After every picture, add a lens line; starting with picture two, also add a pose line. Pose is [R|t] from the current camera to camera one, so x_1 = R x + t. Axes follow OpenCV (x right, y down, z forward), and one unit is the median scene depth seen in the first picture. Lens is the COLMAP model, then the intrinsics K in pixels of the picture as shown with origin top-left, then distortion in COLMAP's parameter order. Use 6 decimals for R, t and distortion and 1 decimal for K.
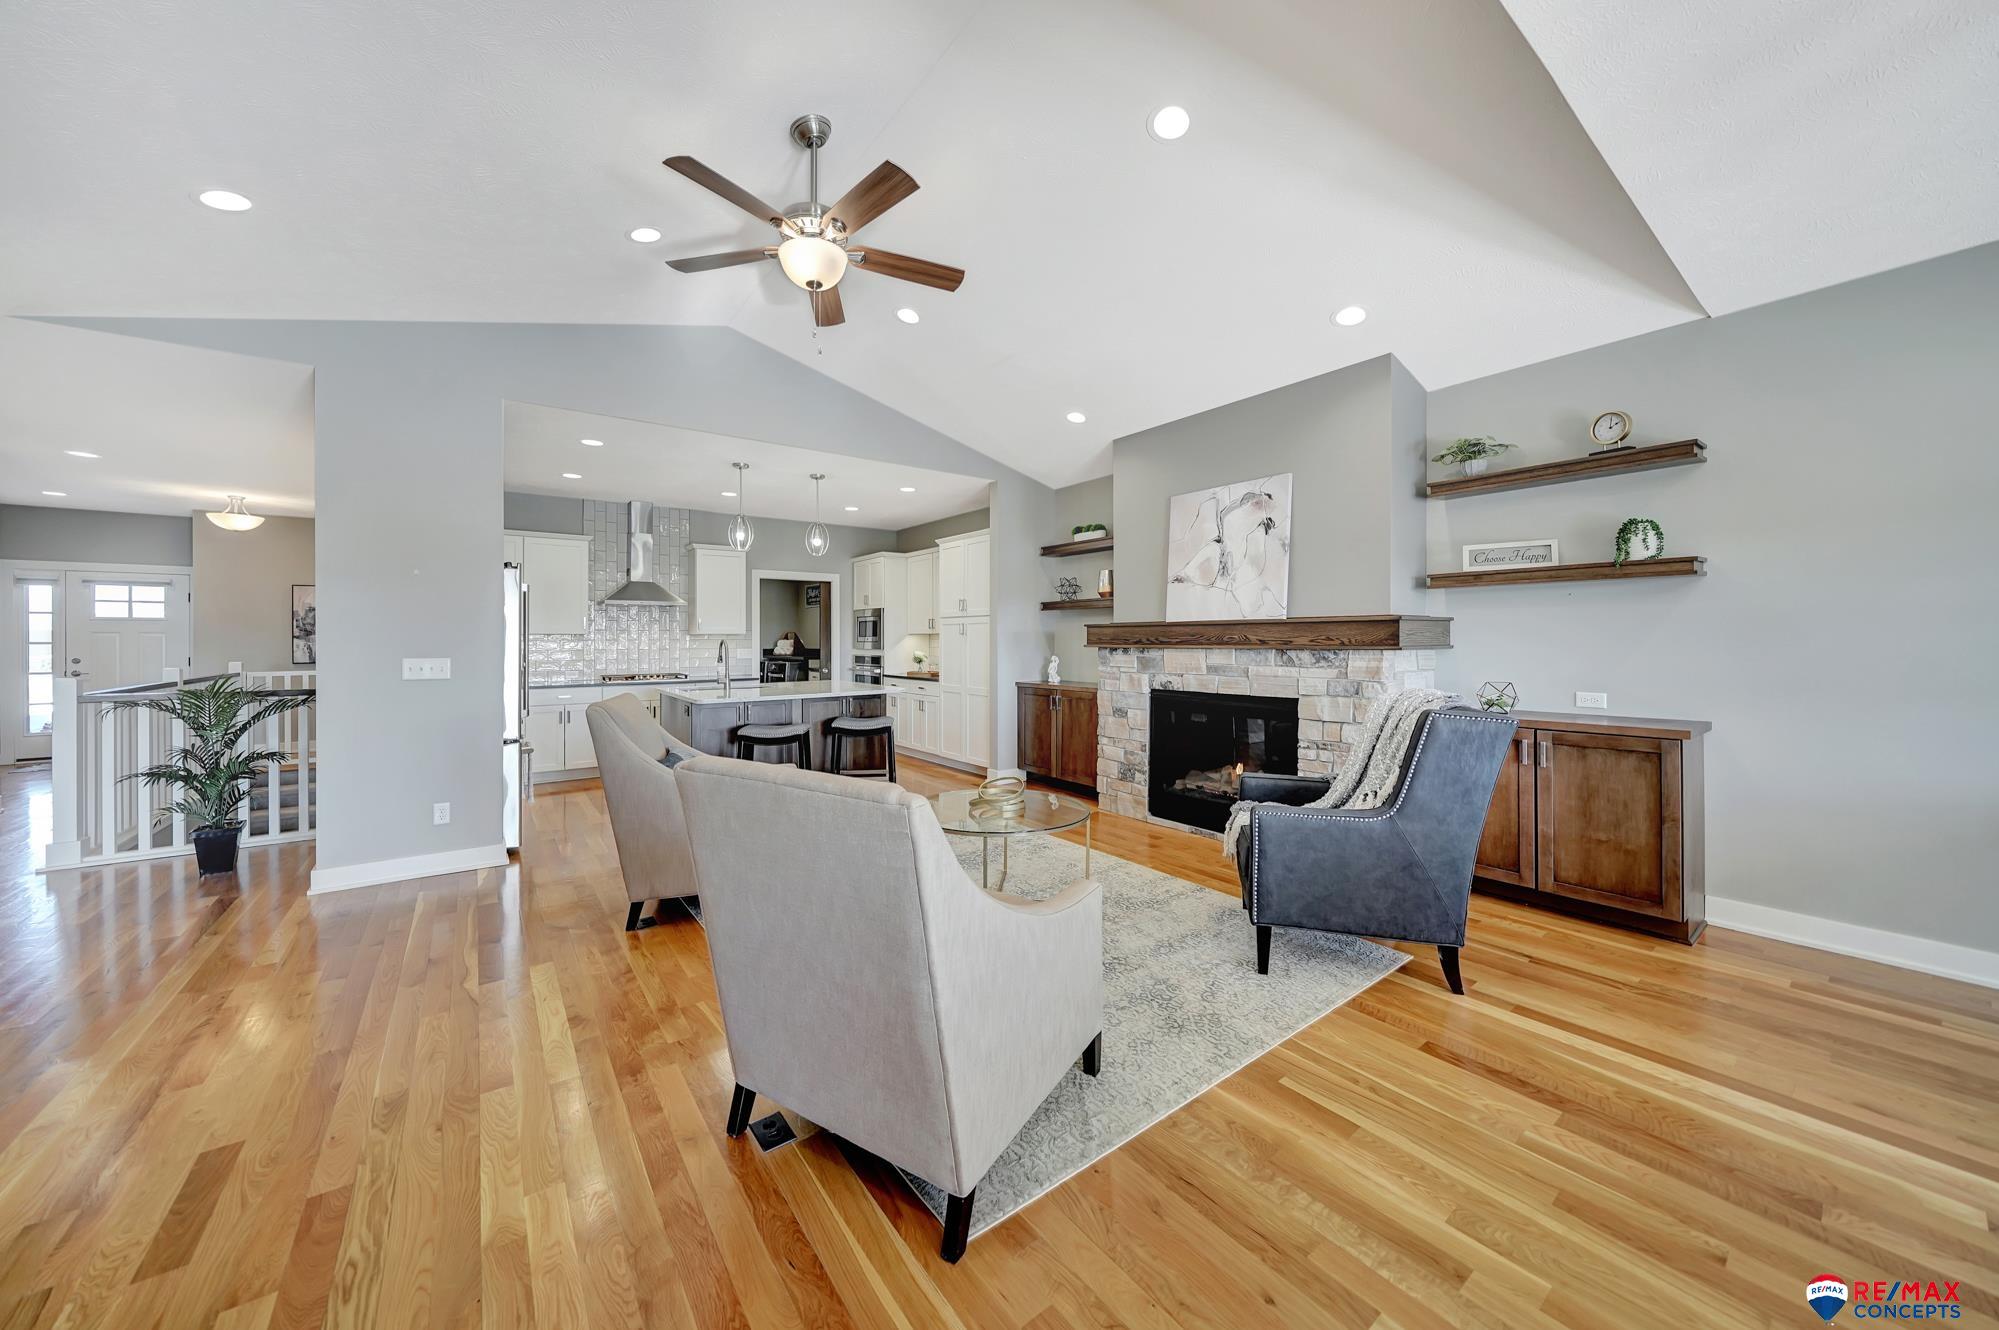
lens RADIAL K [[694.9, 0, 994.0], [0, 694.9, 642.1], [0, 0, 1]] dist [-0.002038, -0.000058]
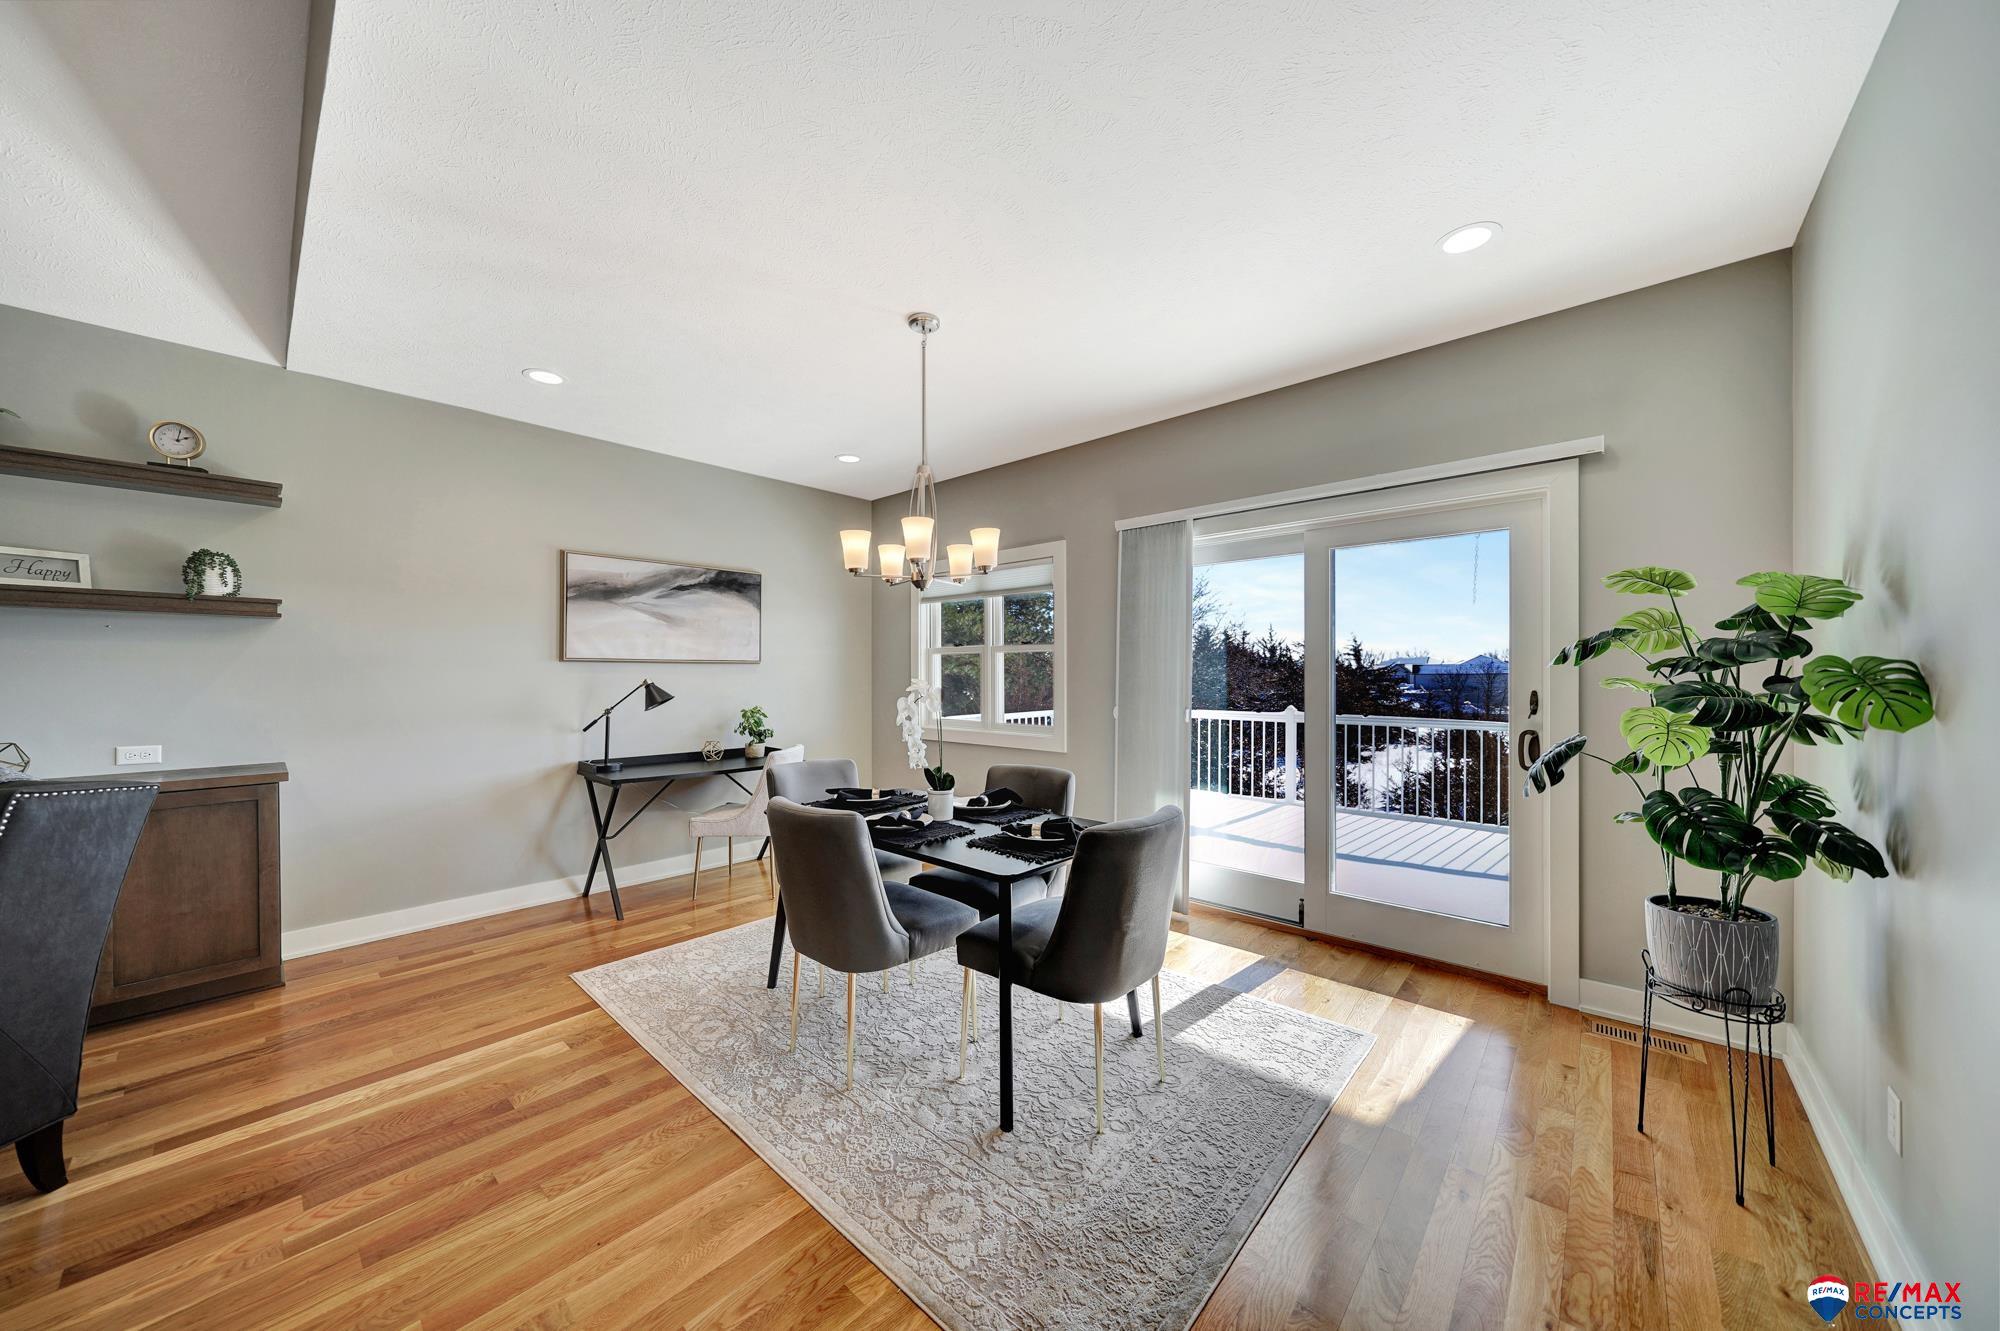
lens RADIAL K [[684.8, 0, 987.6], [0, 684.8, 674.9], [0, 0, 1]] dist [-0.005429, -0.000028]
pose [[-0.183978, 0.006028, 0.982912, -0.105346], [0.008072, 0.999957, -0.004621, -0.000703], [-0.982897, 0.007084, -0.184018, 0.116168]]
